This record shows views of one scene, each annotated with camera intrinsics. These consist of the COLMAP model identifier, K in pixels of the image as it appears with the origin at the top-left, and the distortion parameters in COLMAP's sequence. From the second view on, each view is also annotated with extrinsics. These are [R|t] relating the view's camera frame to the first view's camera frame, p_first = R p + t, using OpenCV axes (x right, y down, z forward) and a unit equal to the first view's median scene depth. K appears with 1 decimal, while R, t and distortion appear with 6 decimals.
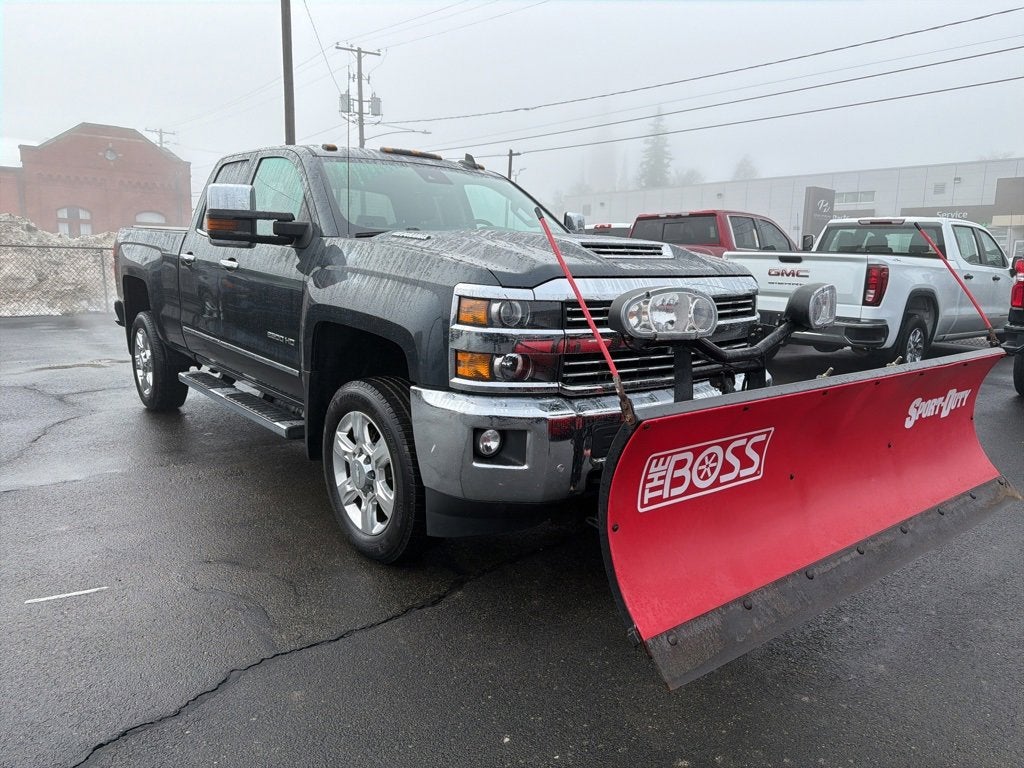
lens RADIAL K [[728.5, 0, 512.0], [0, 728.5, 384.0], [0, 0, 1]] dist [0.022597, -0.042265]
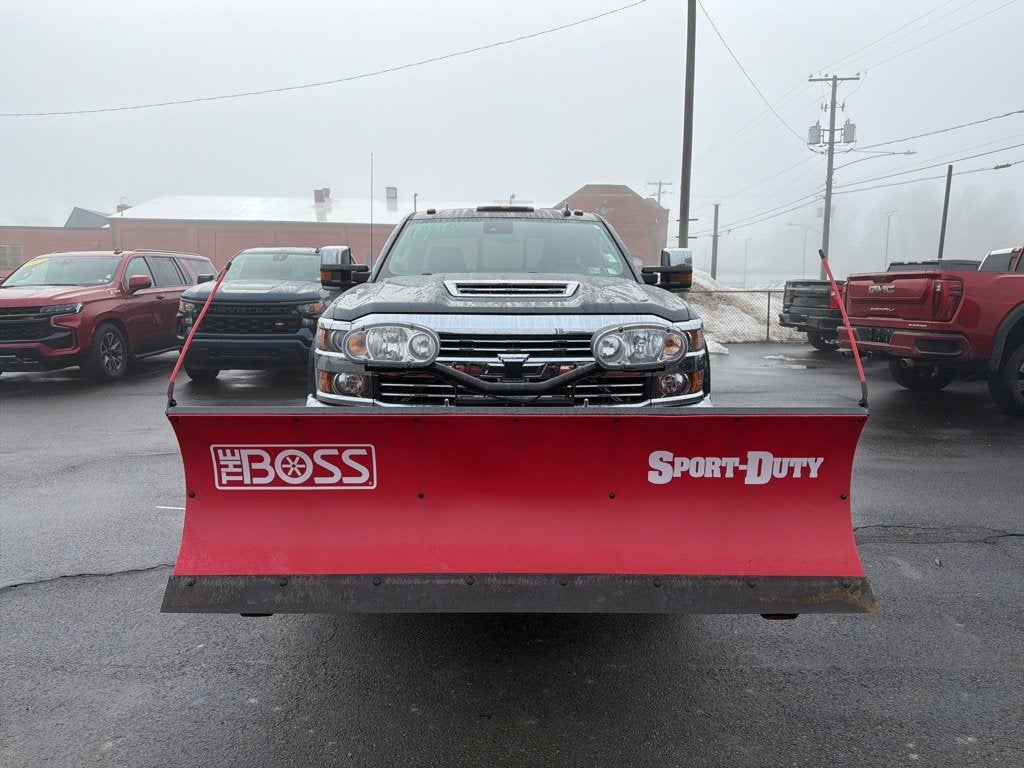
lens RADIAL K [[706.3, 0, 512.0], [0, 706.3, 384.0], [0, 0, 1]] dist [0.112051, -0.147227]
pose [[0.782078, 0.065640, -0.619714, 1.224397], [-0.093418, 0.995549, -0.012446, -0.042321], [0.616138, 0.067626, 0.784729, 0.257575]]
